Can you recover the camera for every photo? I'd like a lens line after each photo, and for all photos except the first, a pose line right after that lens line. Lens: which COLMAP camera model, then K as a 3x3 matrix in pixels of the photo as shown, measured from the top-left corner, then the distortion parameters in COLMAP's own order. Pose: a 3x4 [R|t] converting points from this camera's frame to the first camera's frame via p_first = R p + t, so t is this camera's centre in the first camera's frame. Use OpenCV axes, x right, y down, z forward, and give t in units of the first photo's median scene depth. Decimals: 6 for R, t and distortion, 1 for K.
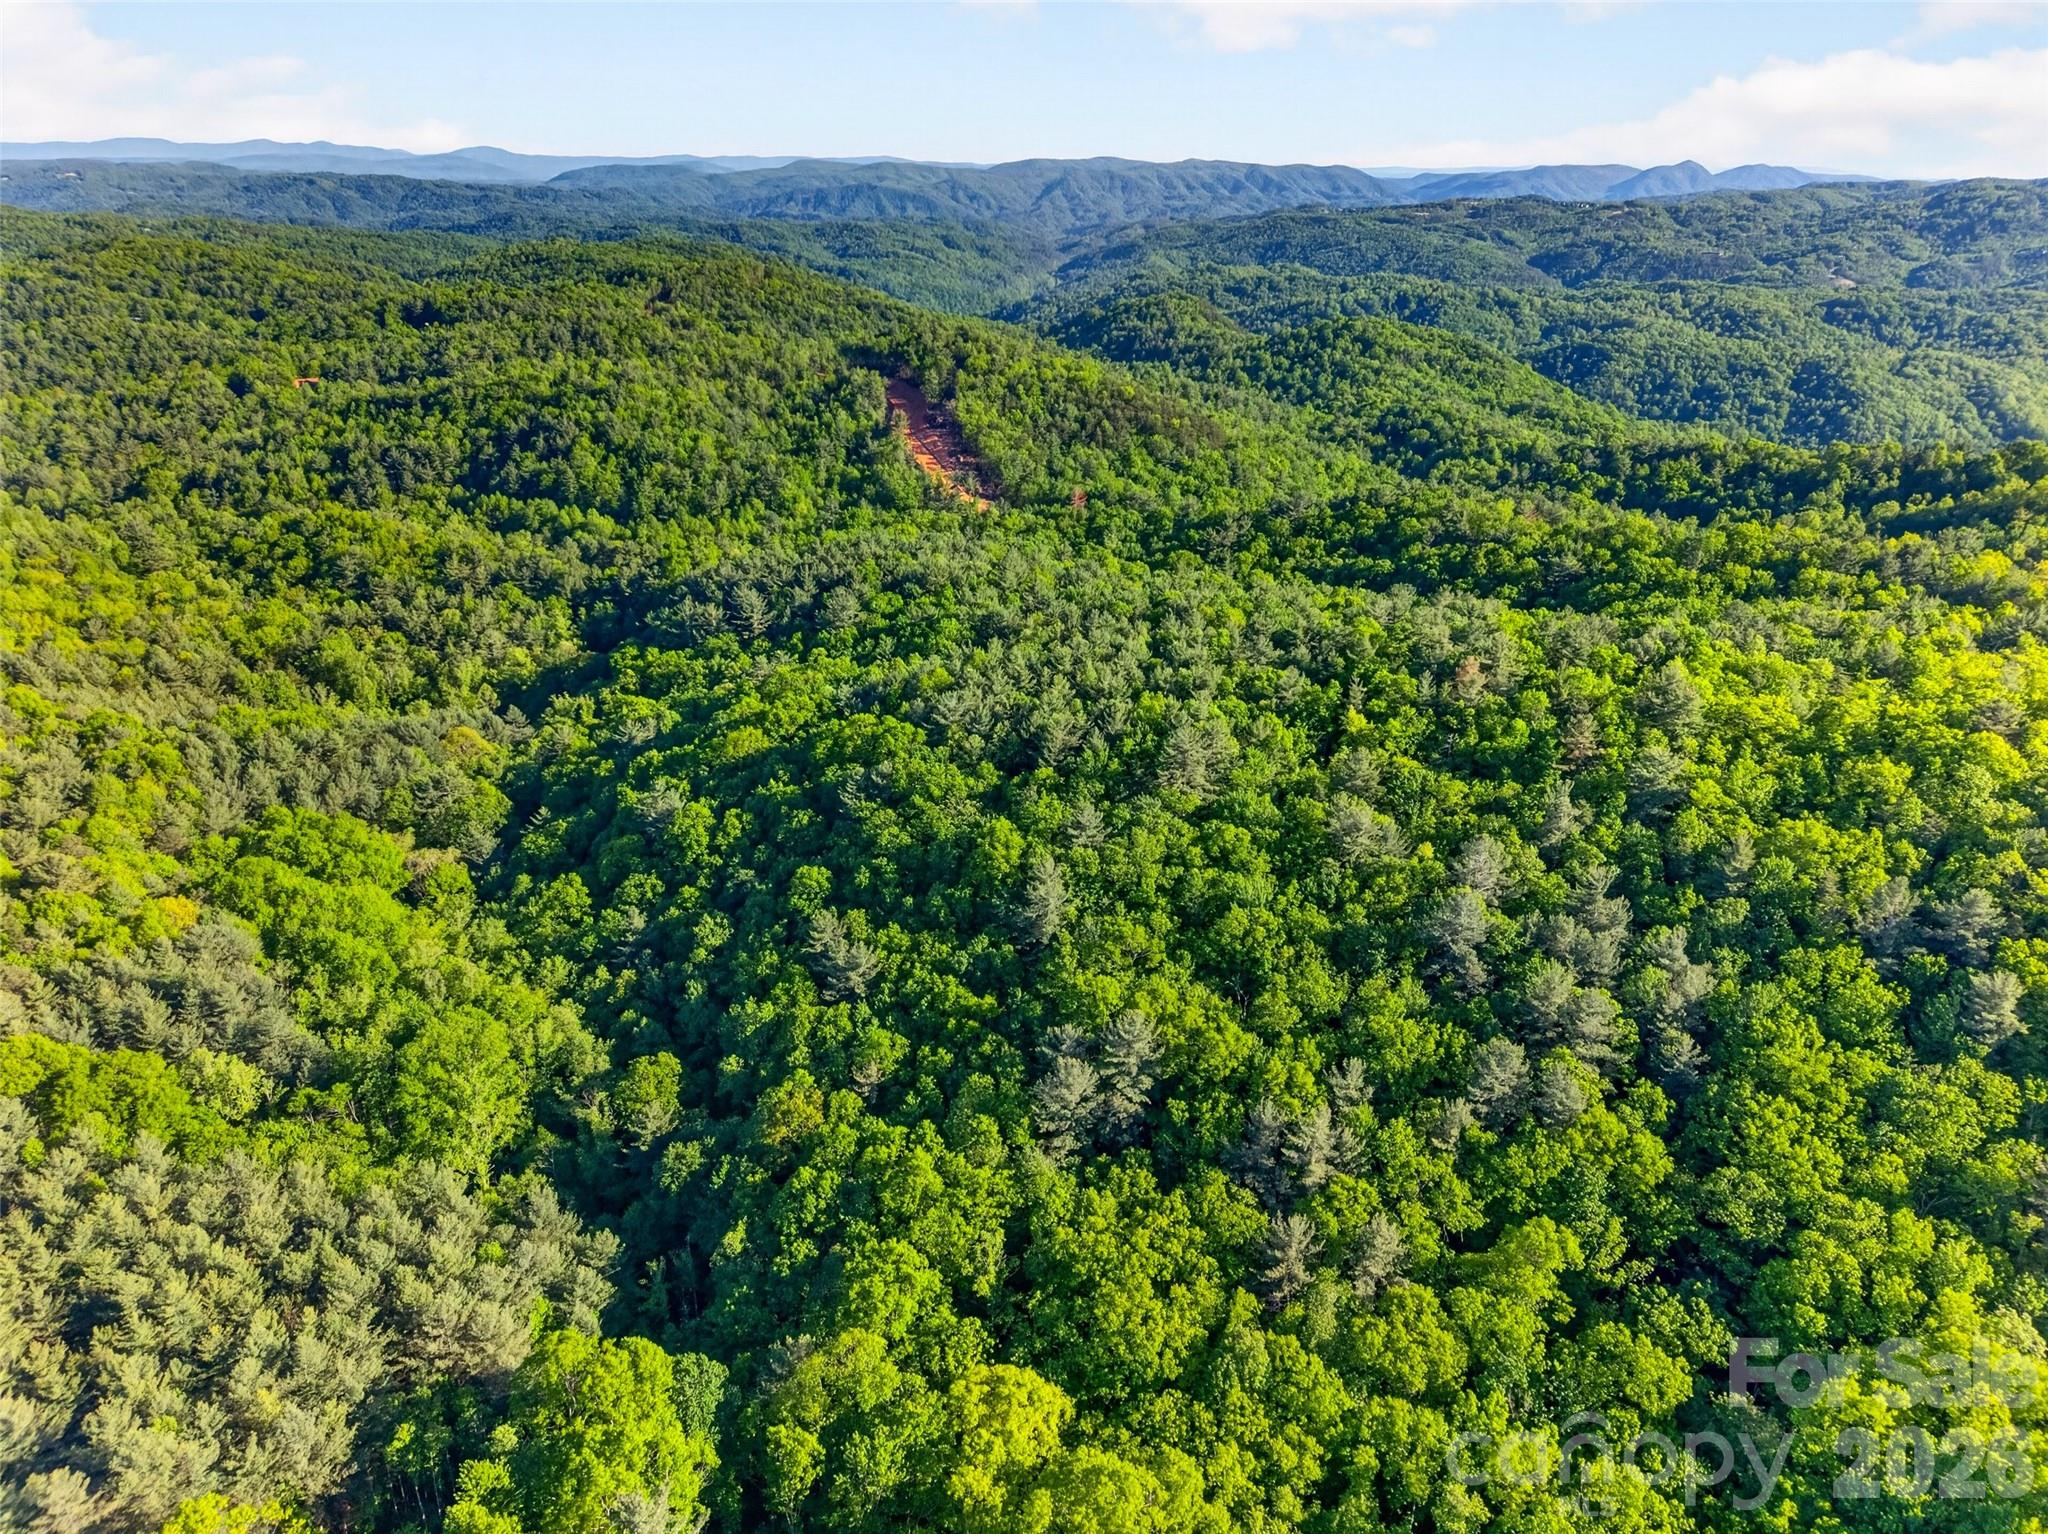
lens RADIAL K [[1364.6, 0, 1023.8], [0, 1364.6, 764.8], [0, 0, 1]] dist [0.020568, -0.019263]
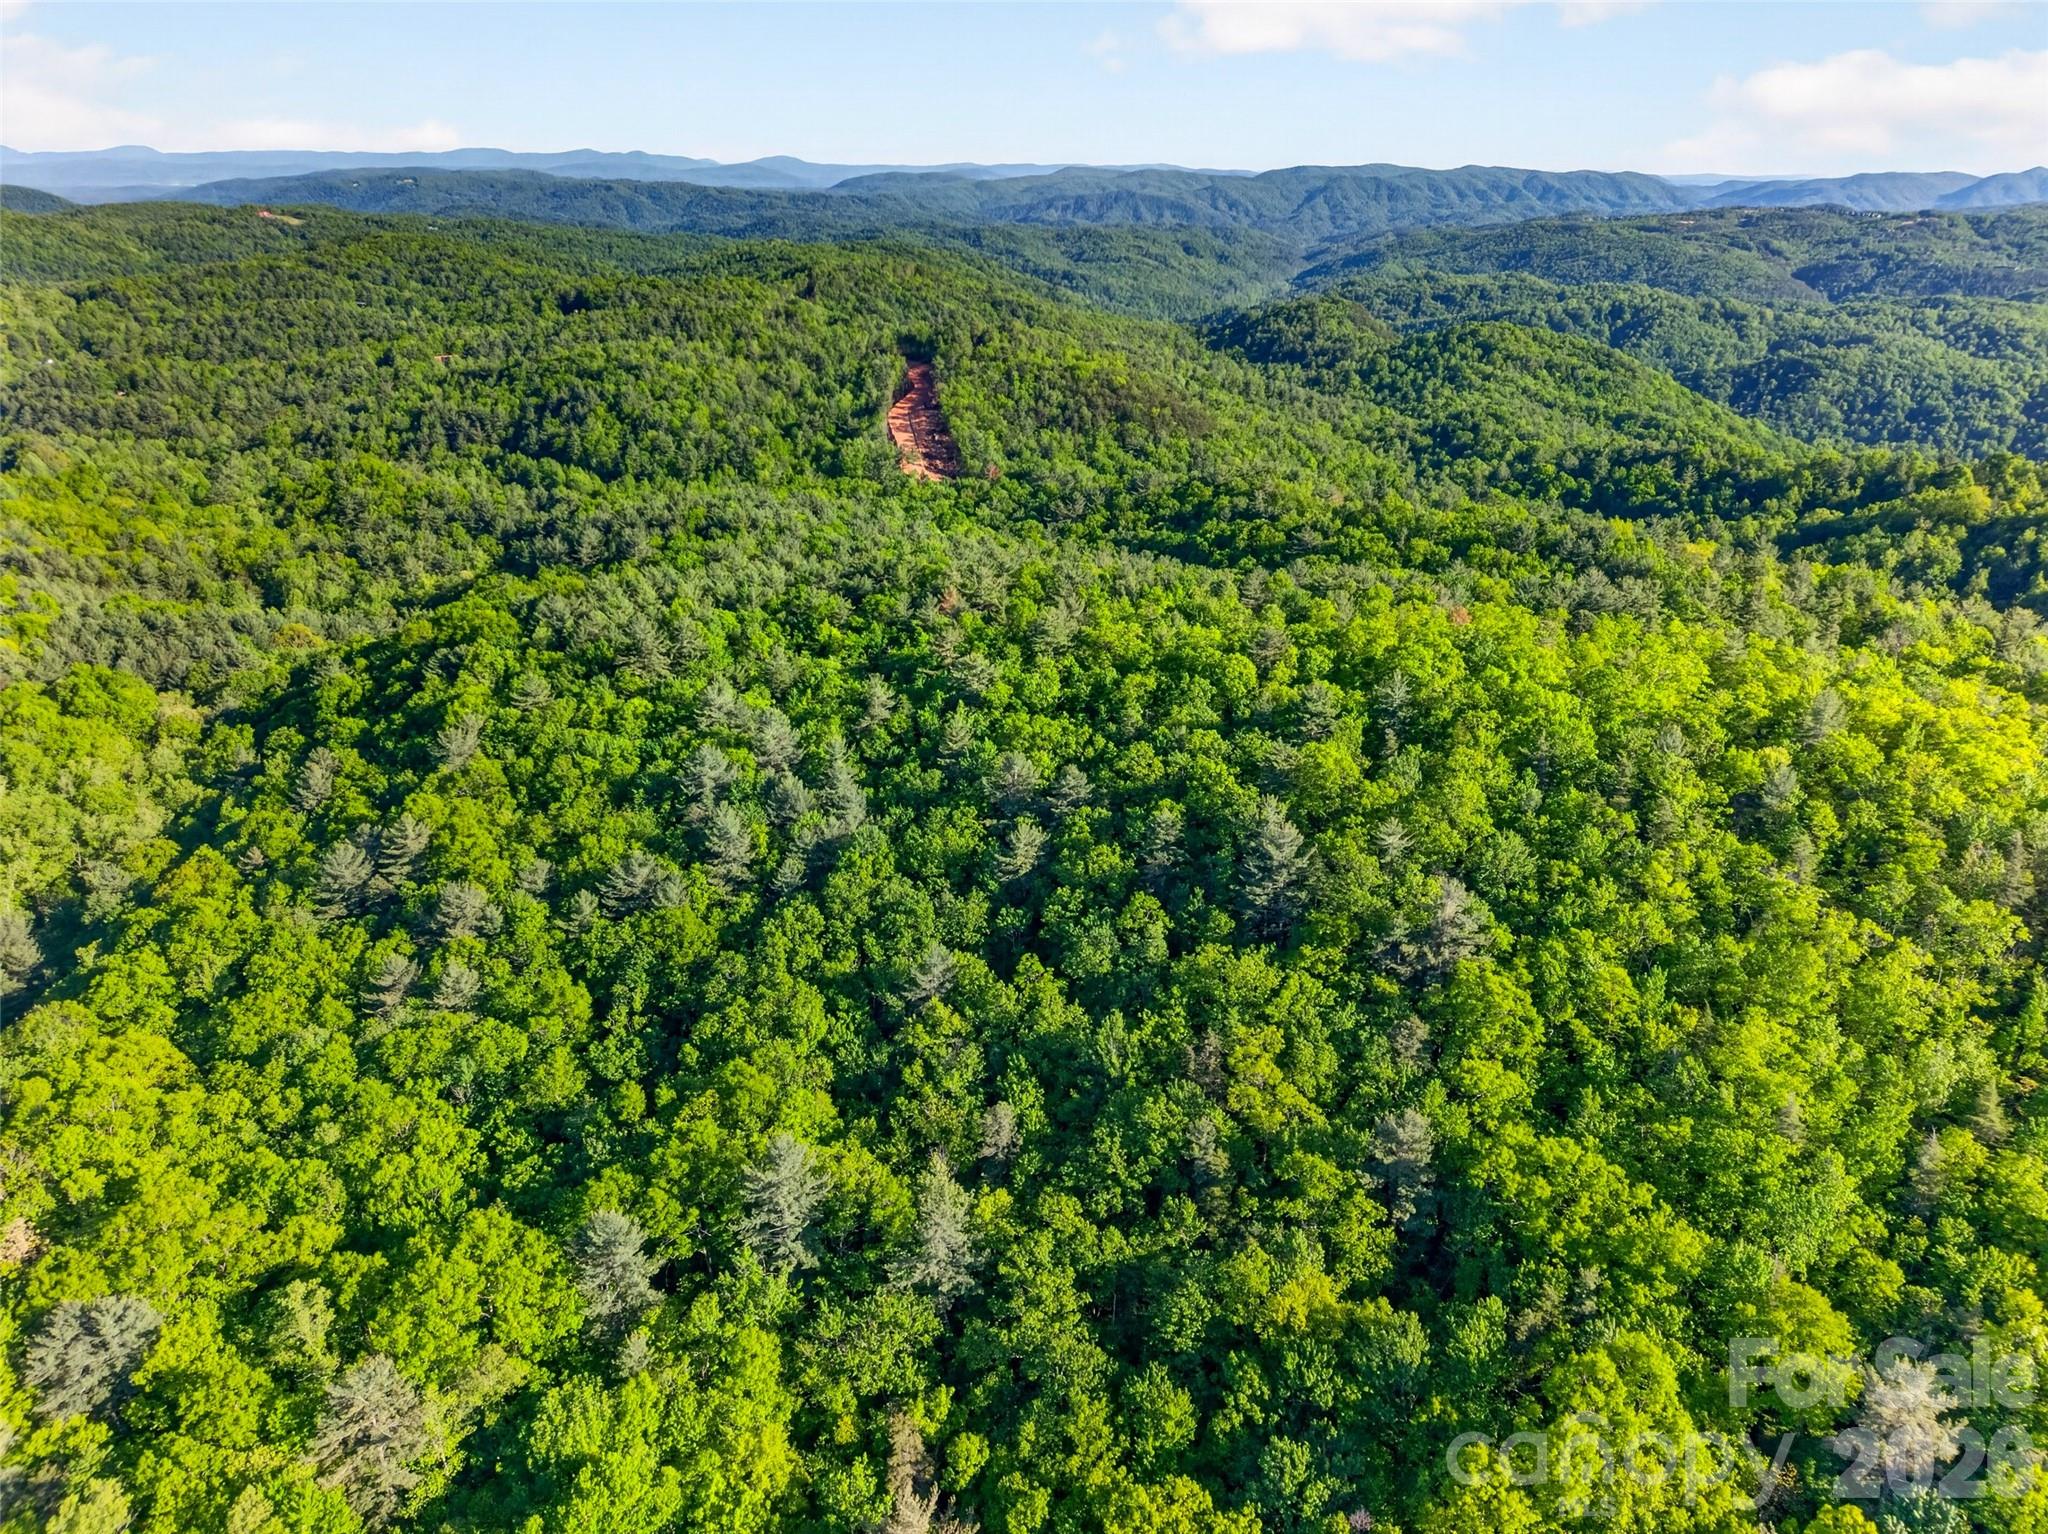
lens RADIAL K [[1364.6, 0, 1023.8], [0, 1364.6, 764.8], [0, 0, 1]] dist [0.020568, -0.019263]
pose [[0.982676, 0.073845, -0.169987, 0.112490], [-0.074648, 0.997209, 0.001671, 0.012177], [0.169636, 0.011047, 0.985445, -0.019035]]
